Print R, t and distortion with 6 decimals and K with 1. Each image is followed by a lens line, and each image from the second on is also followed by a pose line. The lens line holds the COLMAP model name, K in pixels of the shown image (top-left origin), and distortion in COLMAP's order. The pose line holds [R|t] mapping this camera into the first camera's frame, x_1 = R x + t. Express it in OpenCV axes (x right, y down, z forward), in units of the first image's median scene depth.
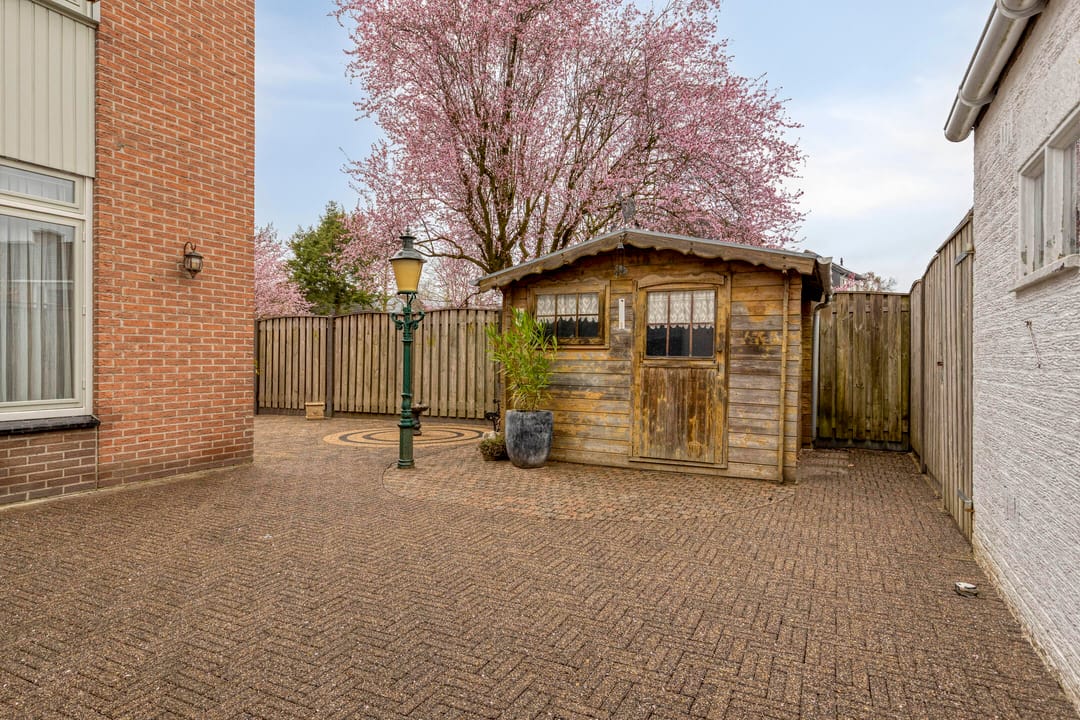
lens RADIAL K [[606.9, 0, 539.4], [0, 606.9, 357.2], [0, 0, 1]] dist [0.006100, 0.000007]
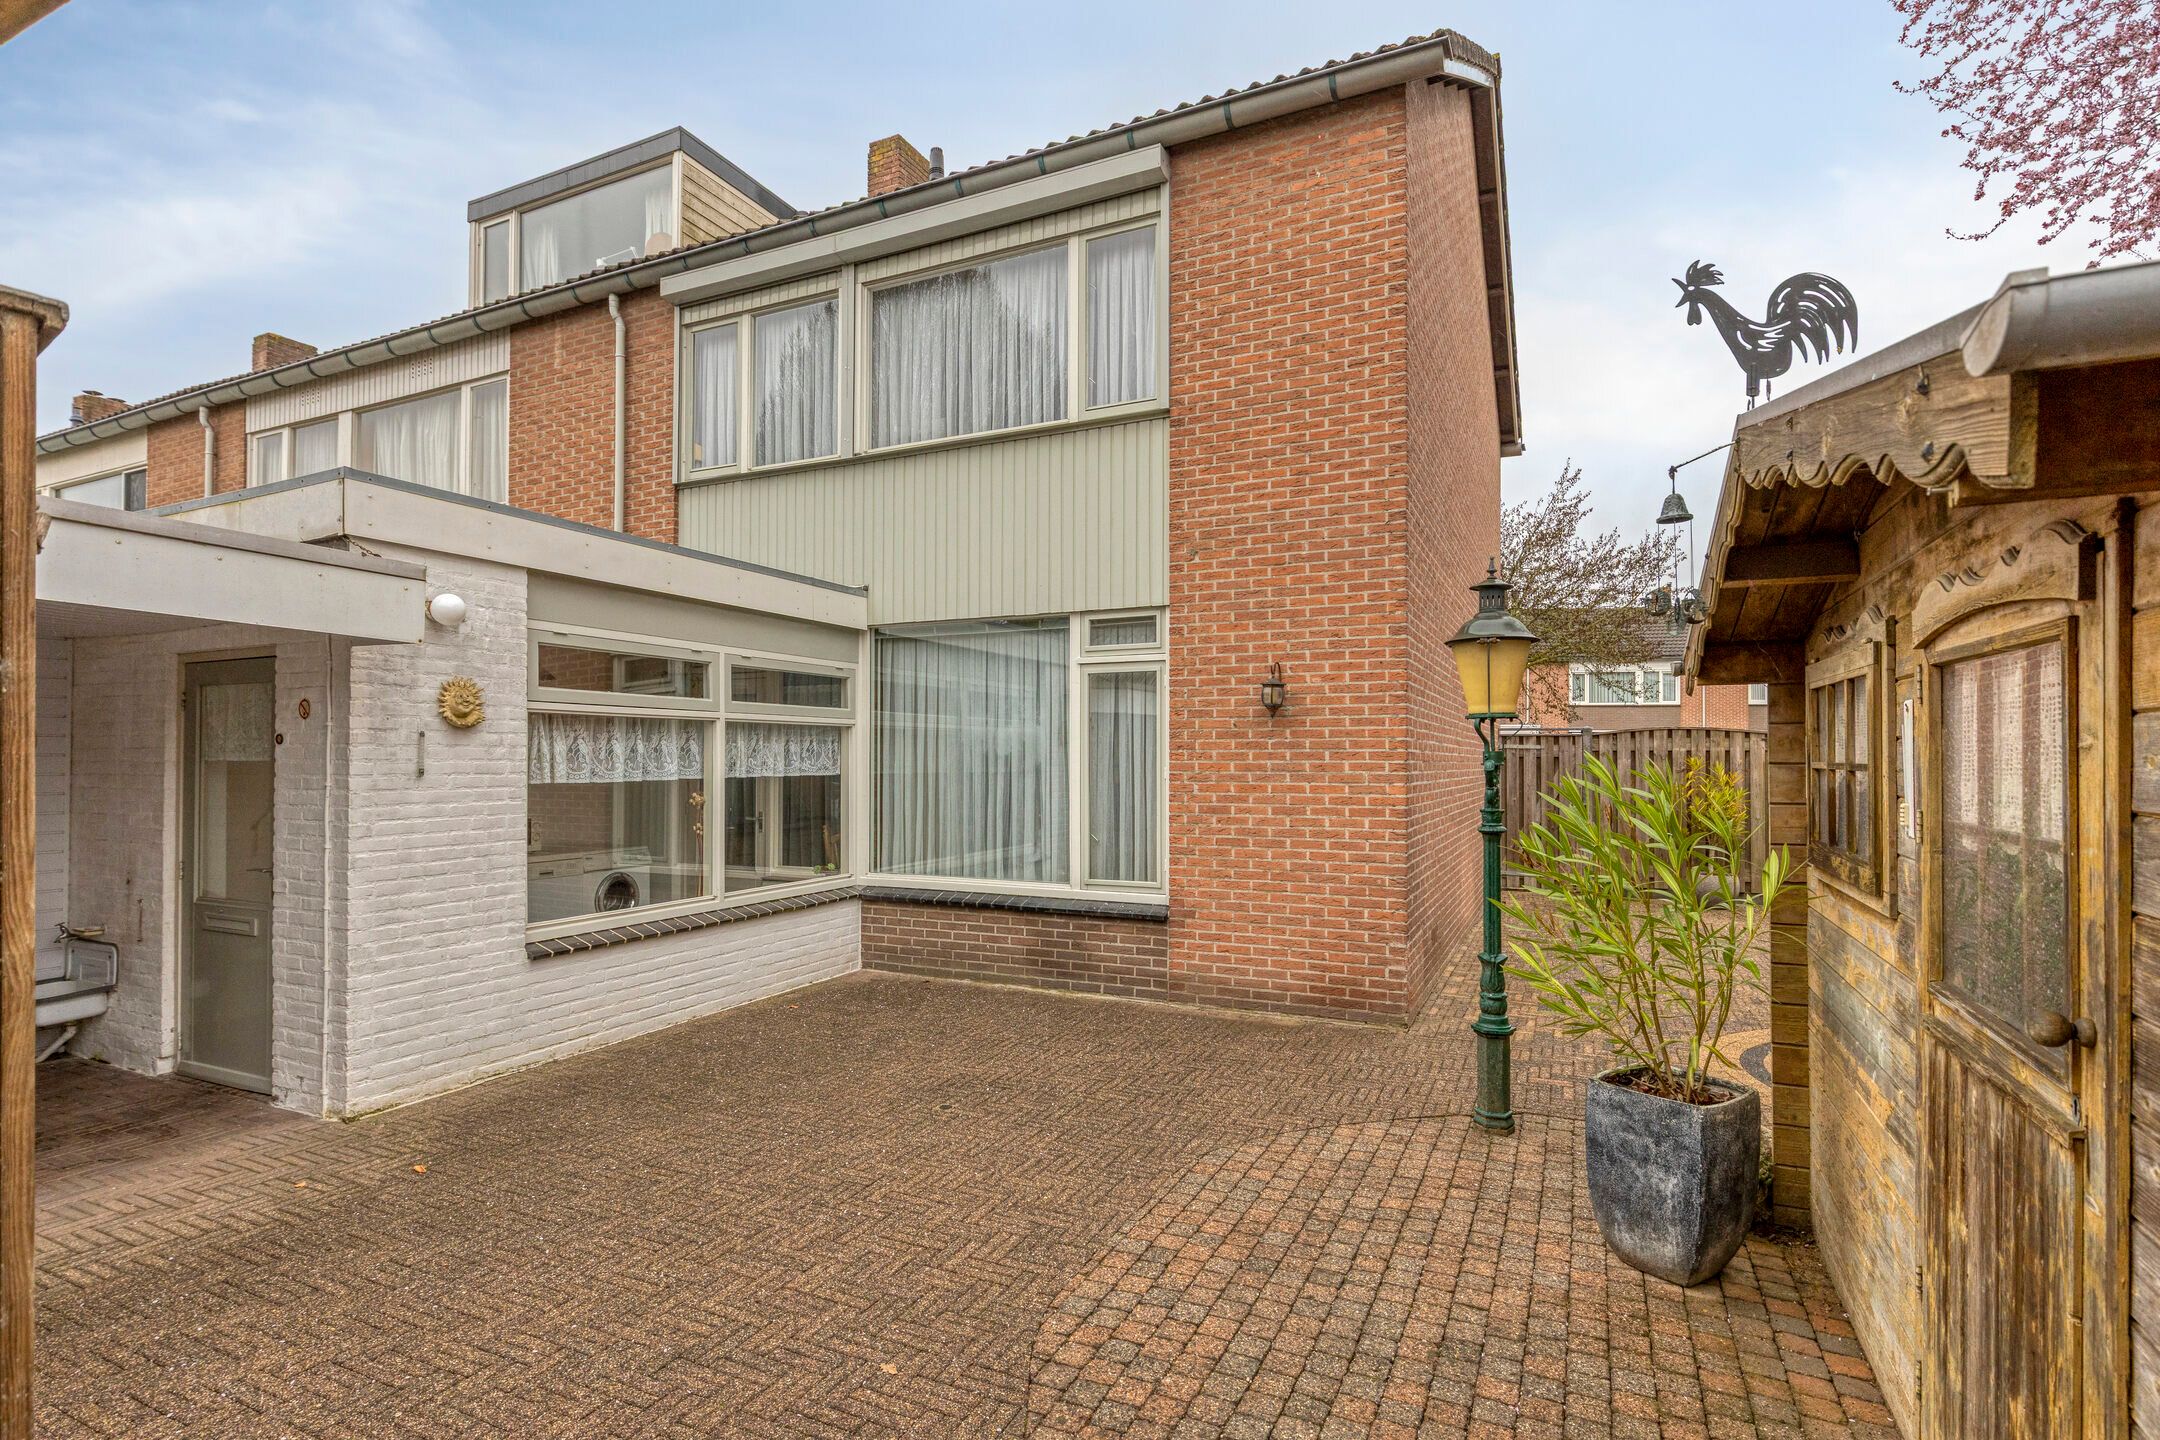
lens RADIAL K [[1063.2, 0, 1075.4], [0, 1063.2, 743.1], [0, 0, 1]] dist [-0.000722, -0.002113]
pose [[0.014595, -0.016659, -0.999755, 0.541527], [0.001912, 0.999860, -0.016633, -0.078528], [0.999892, -0.001668, 0.014624, 0.724234]]
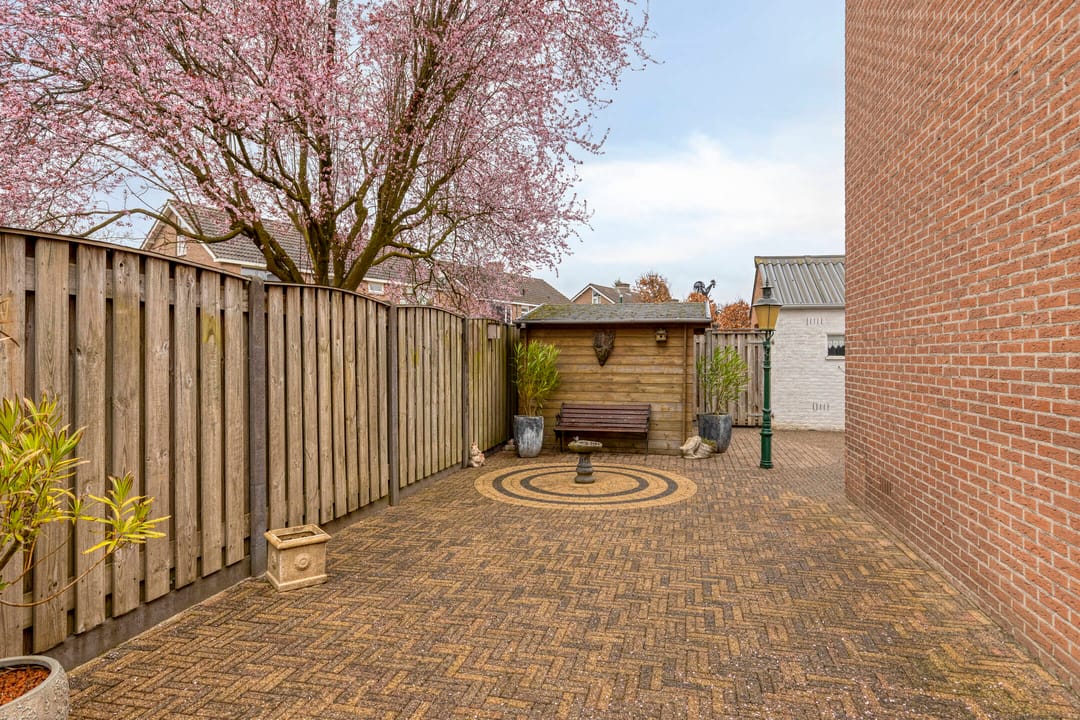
lens RADIAL K [[606.9, 0, 531.7], [0, 606.9, 360.4], [0, 0, 1]] dist [0.006100, 0.000007]
pose [[-0.204775, -0.007579, 0.978780, -1.404628], [-0.006936, 0.999956, 0.006291, -0.048228], [-0.978785, -0.005501, -0.204819, 1.806829]]
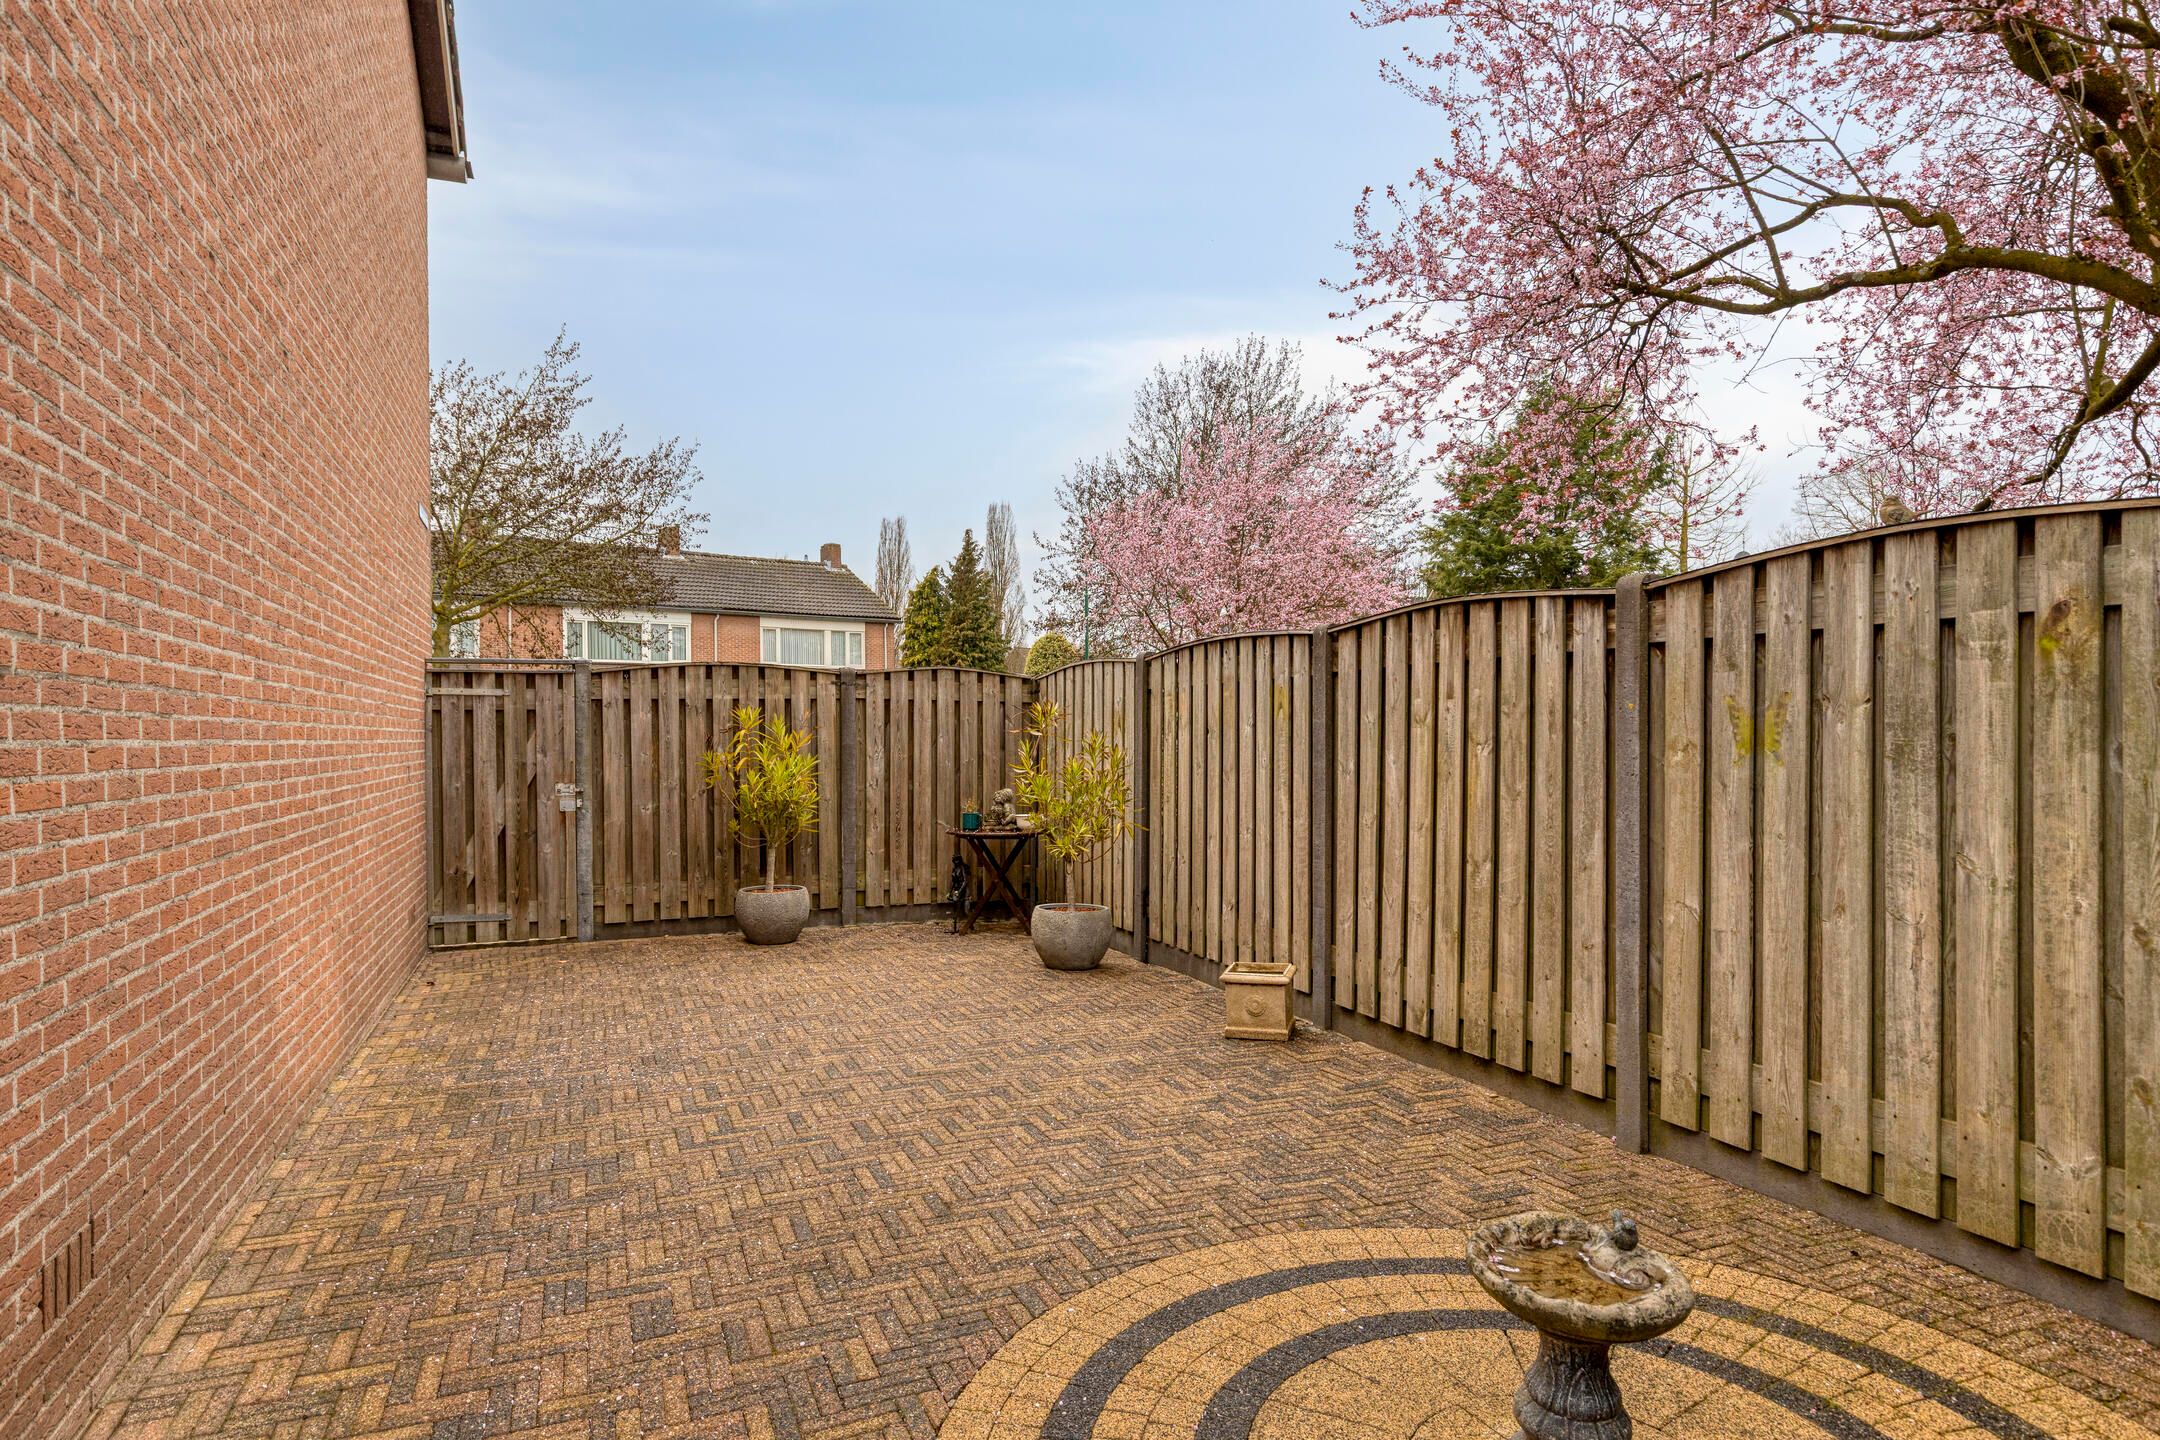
lens RADIAL K [[1213.9, 0, 1075.4], [0, 1213.9, 732.9], [0, 0, 1]] dist [0.006100, 0.000007]
pose [[0.747548, -0.008031, -0.664160, -0.164570], [0.014549, 0.999885, 0.004285, -0.054128], [0.664049, -0.012866, 0.747578, 1.084063]]
